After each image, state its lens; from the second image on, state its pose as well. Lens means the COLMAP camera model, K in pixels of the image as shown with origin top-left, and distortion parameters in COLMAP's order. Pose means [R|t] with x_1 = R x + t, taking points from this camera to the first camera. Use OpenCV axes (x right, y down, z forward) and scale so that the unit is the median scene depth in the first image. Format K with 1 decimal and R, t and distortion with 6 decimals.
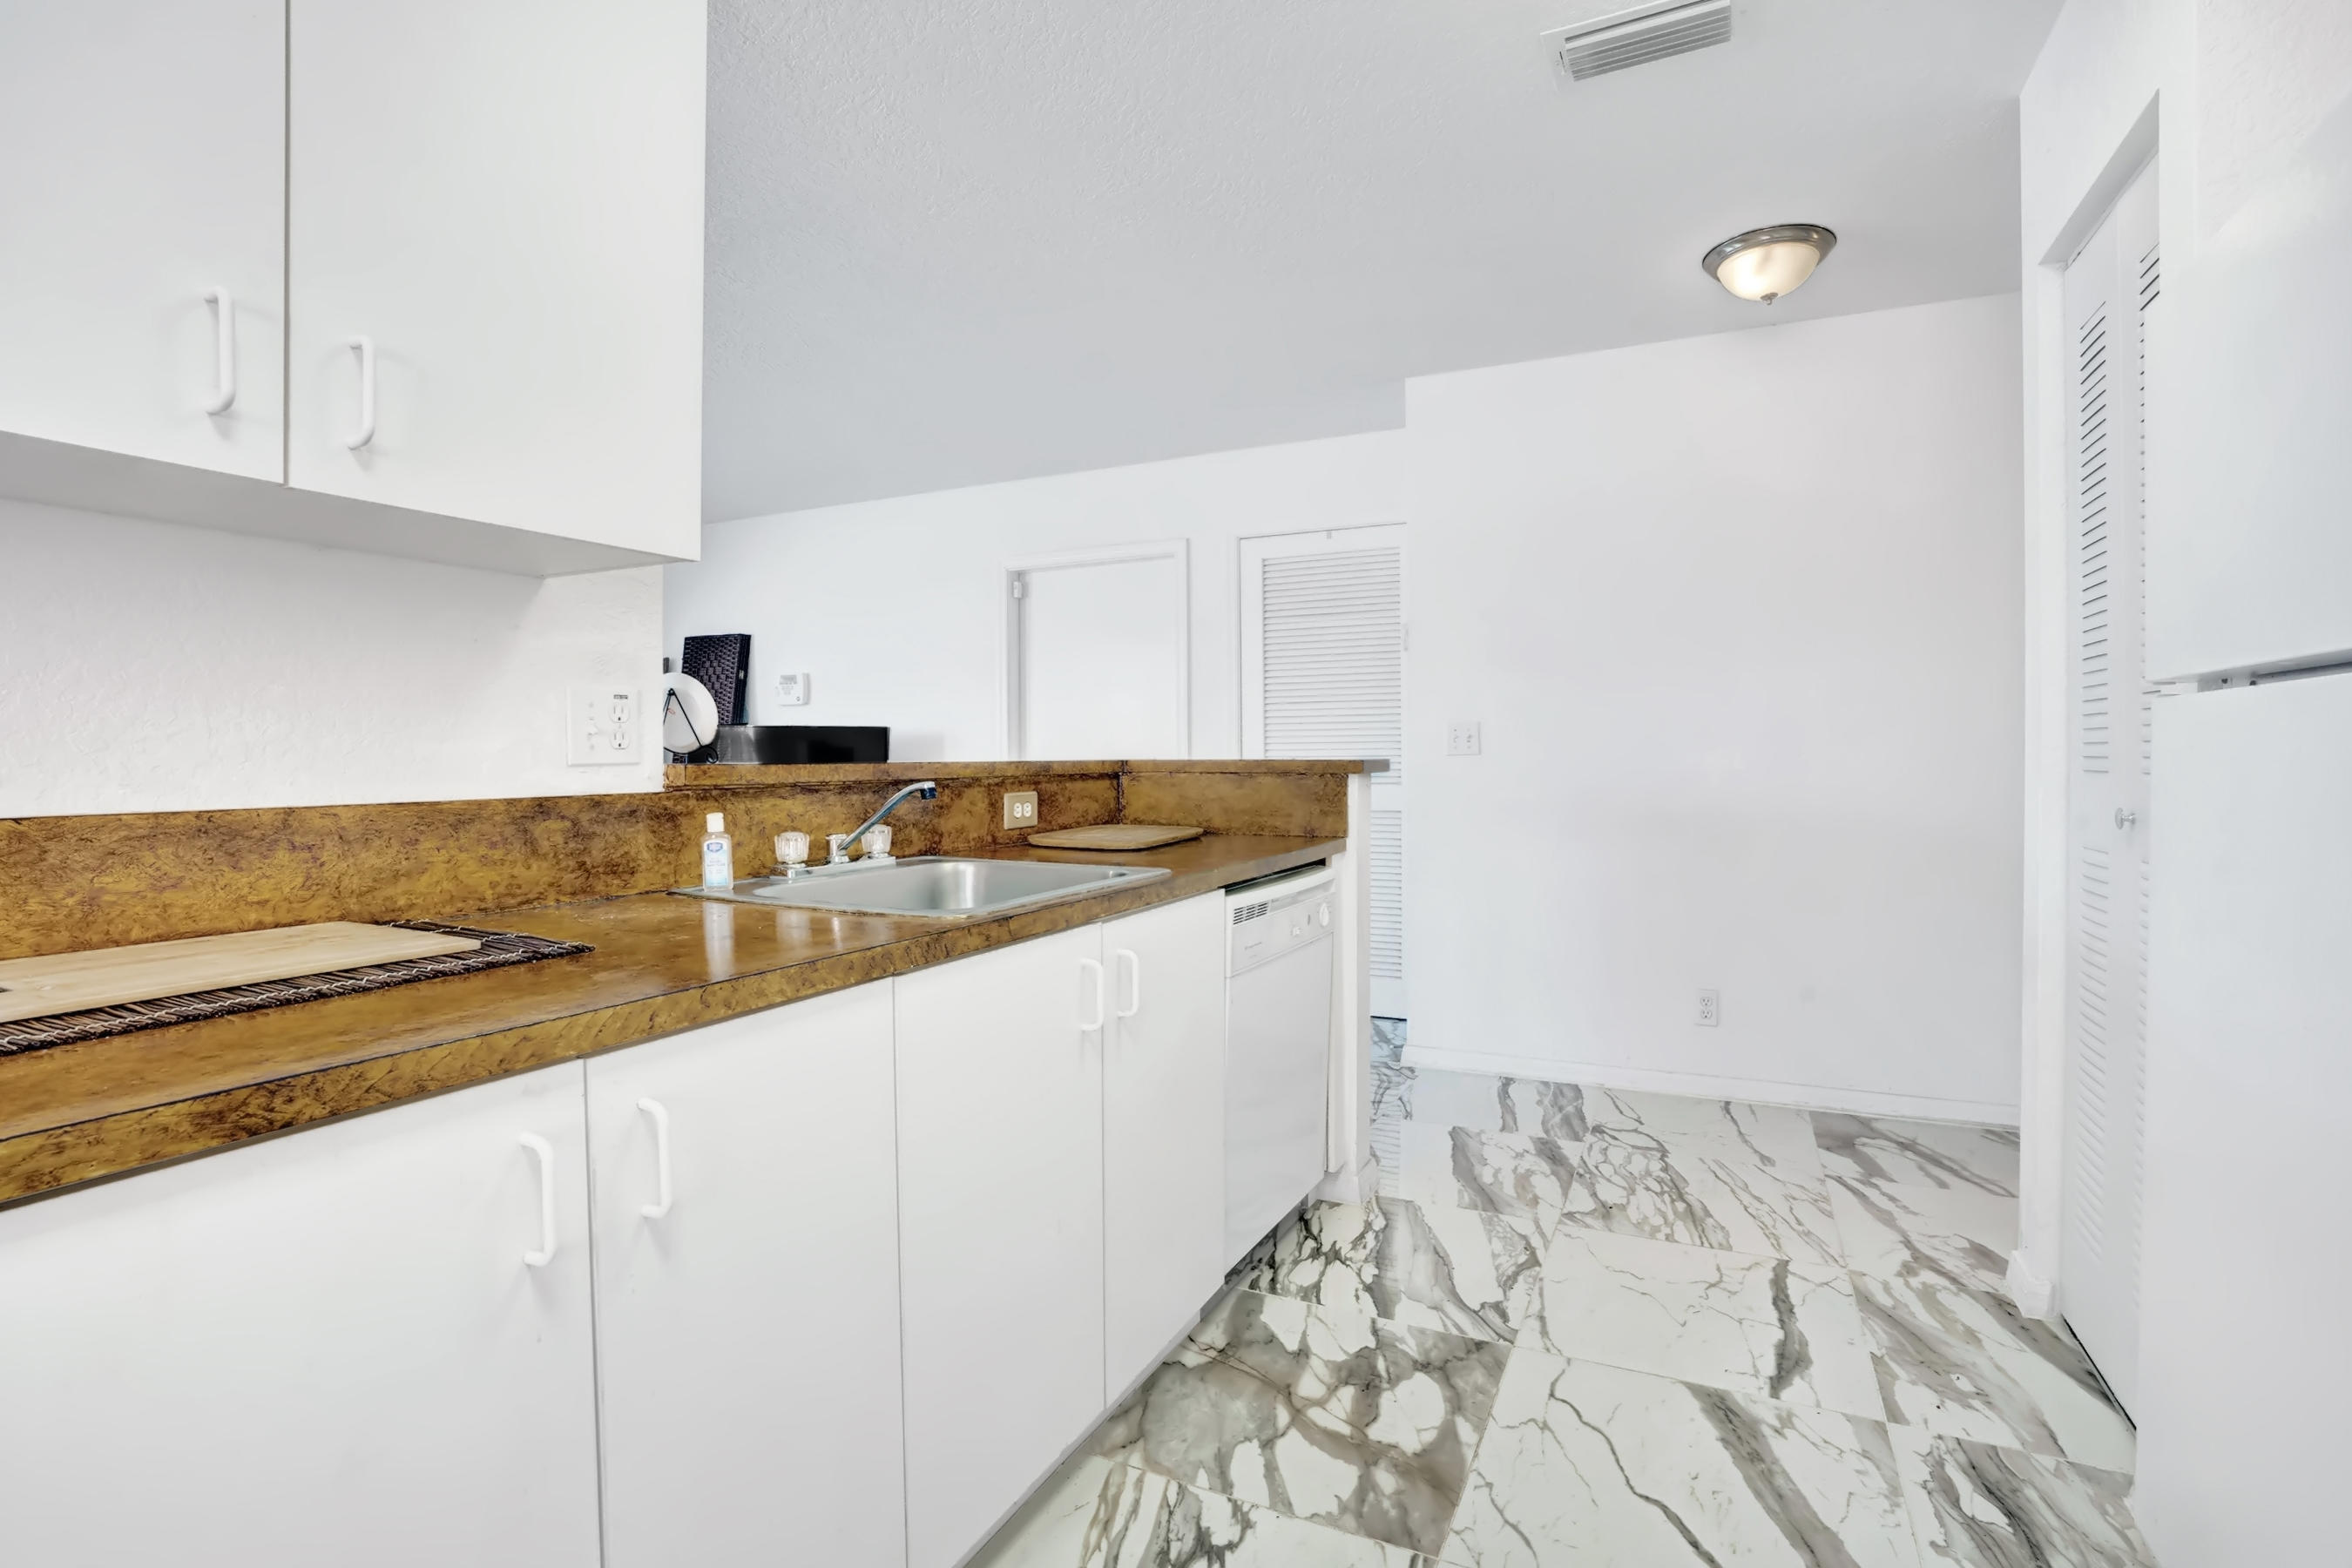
lens RADIAL K [[1104.3, 0, 1186.2], [0, 1104.3, 745.9], [0, 0, 1]] dist [-0.072346, 0.026202]
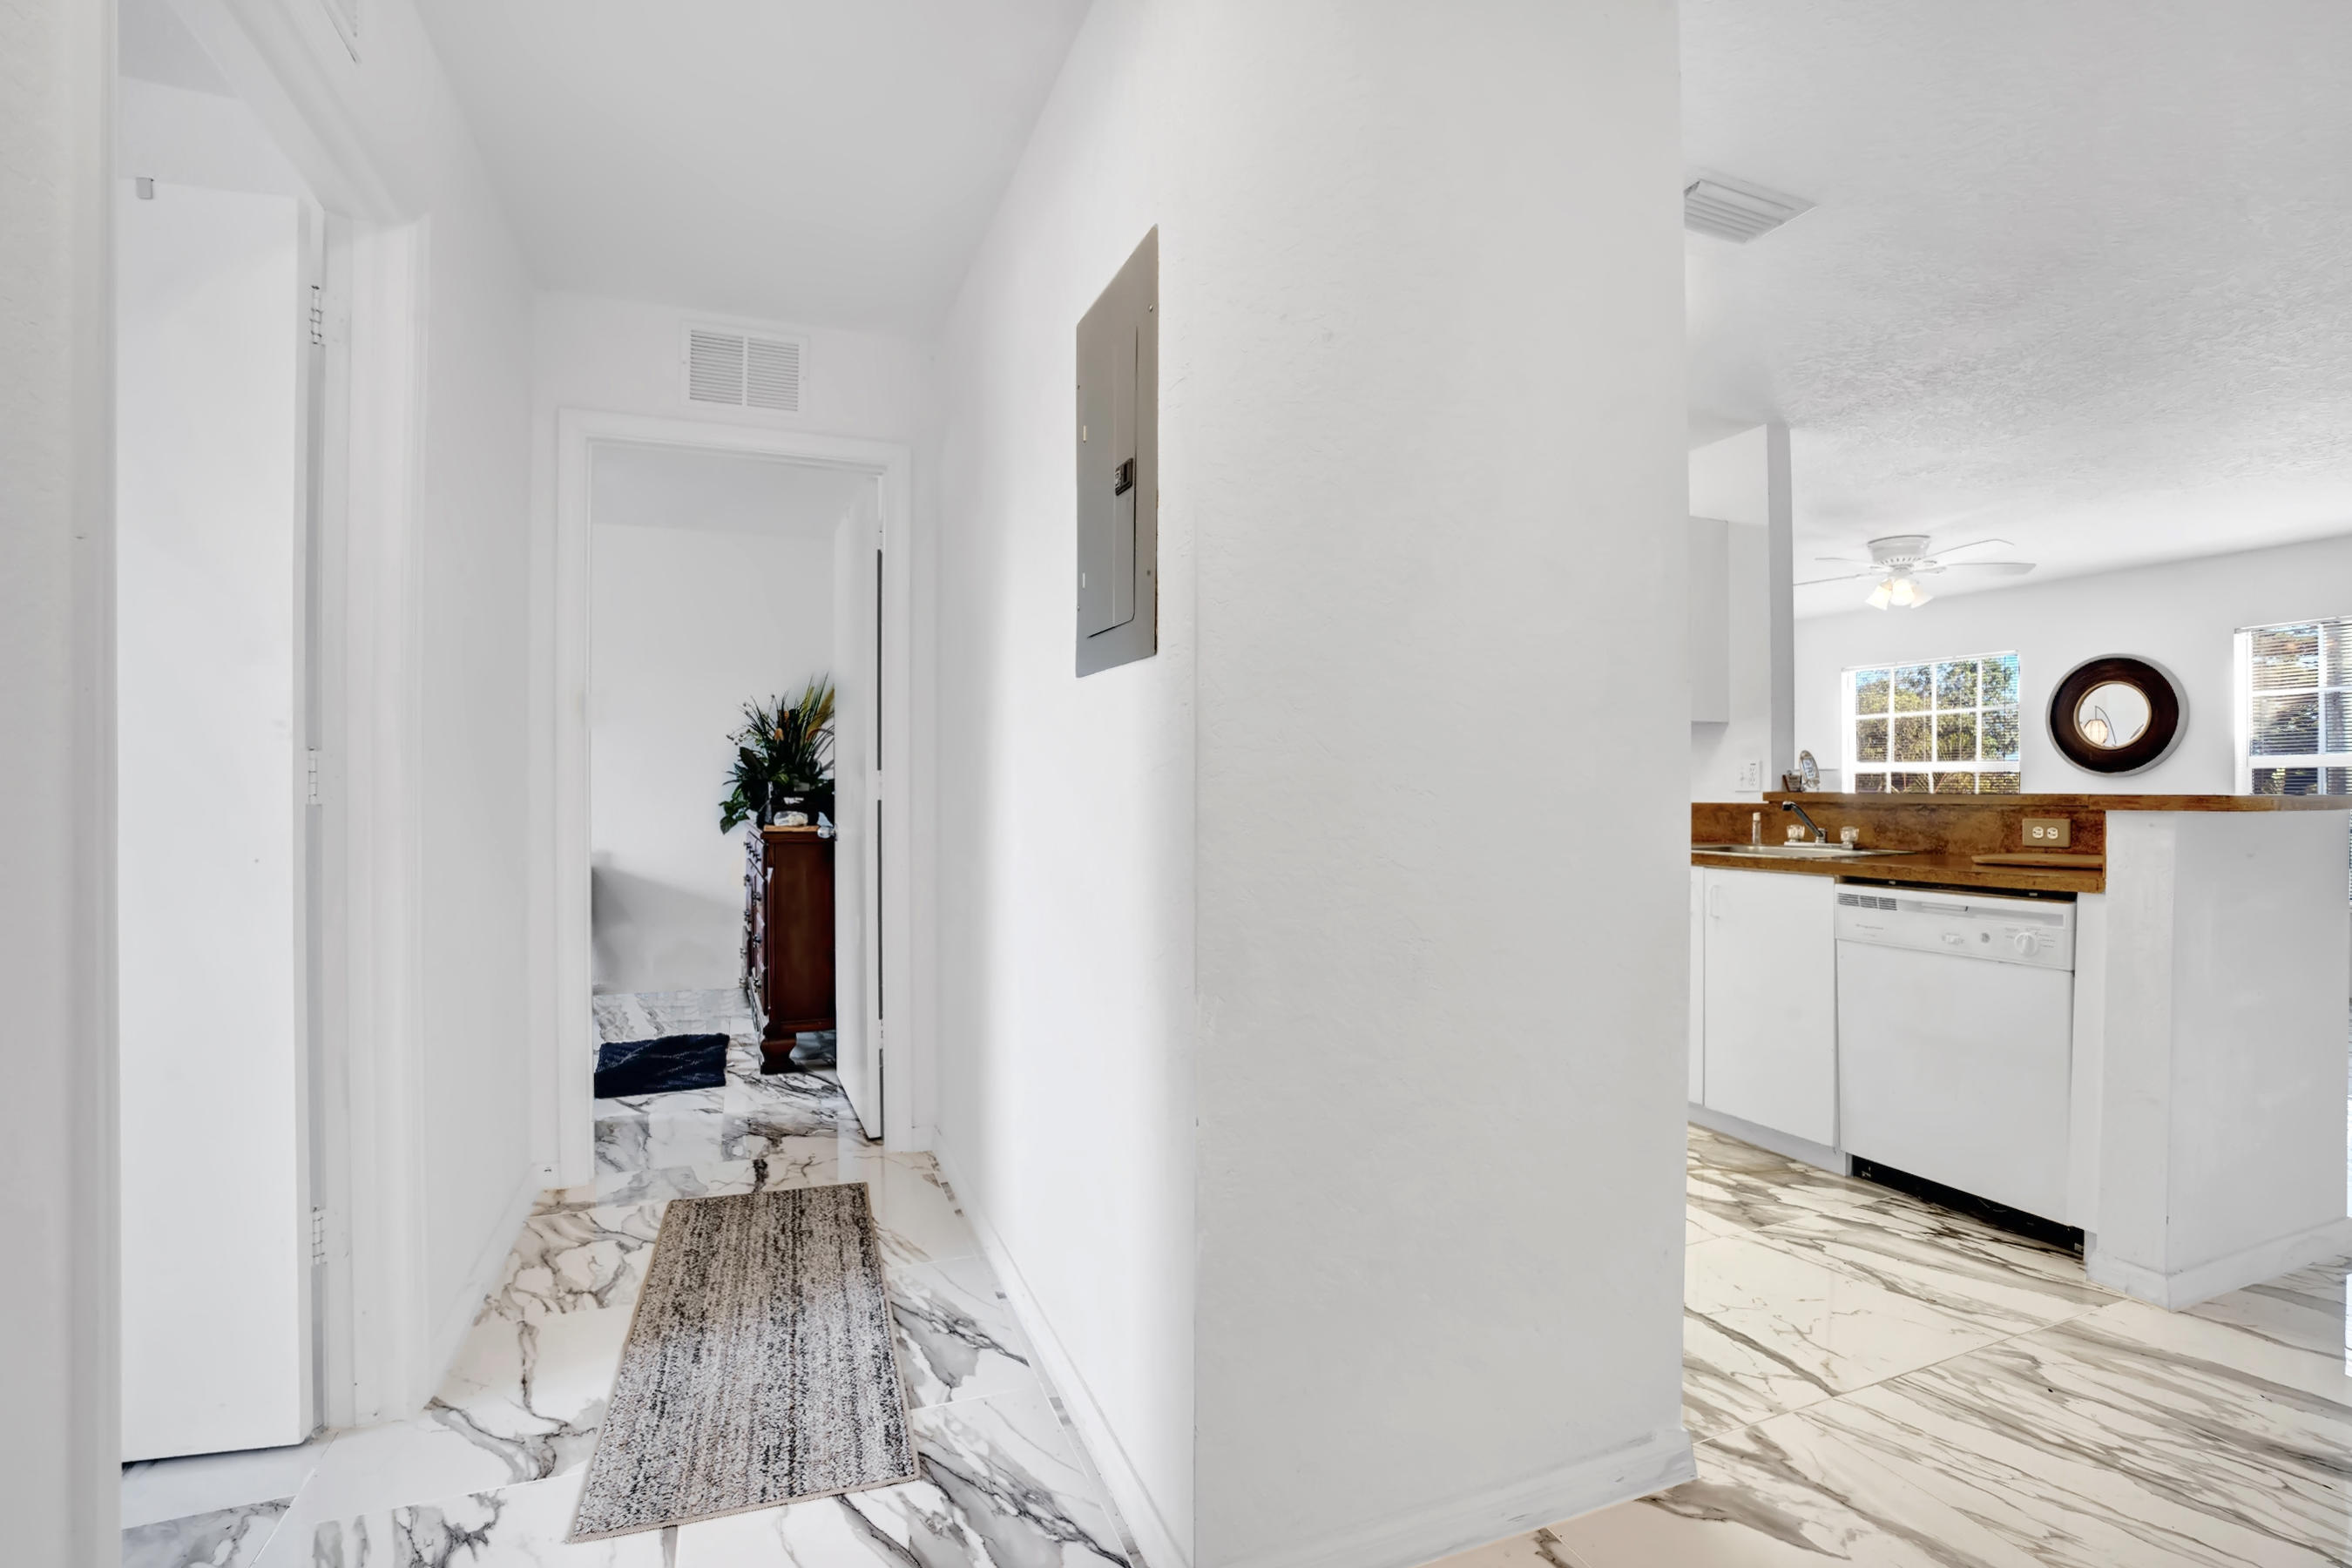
lens RADIAL K [[1091.3, 0, 1176.9], [0, 1091.3, 764.0], [0, 0, 1]] dist [-0.066541, 0.025043]
pose [[-0.679832, -0.023688, -0.732986, 1.488083], [-0.004352, 0.999591, -0.028268, 0.020050], [0.733355, -0.016027, -0.679657, 1.170221]]
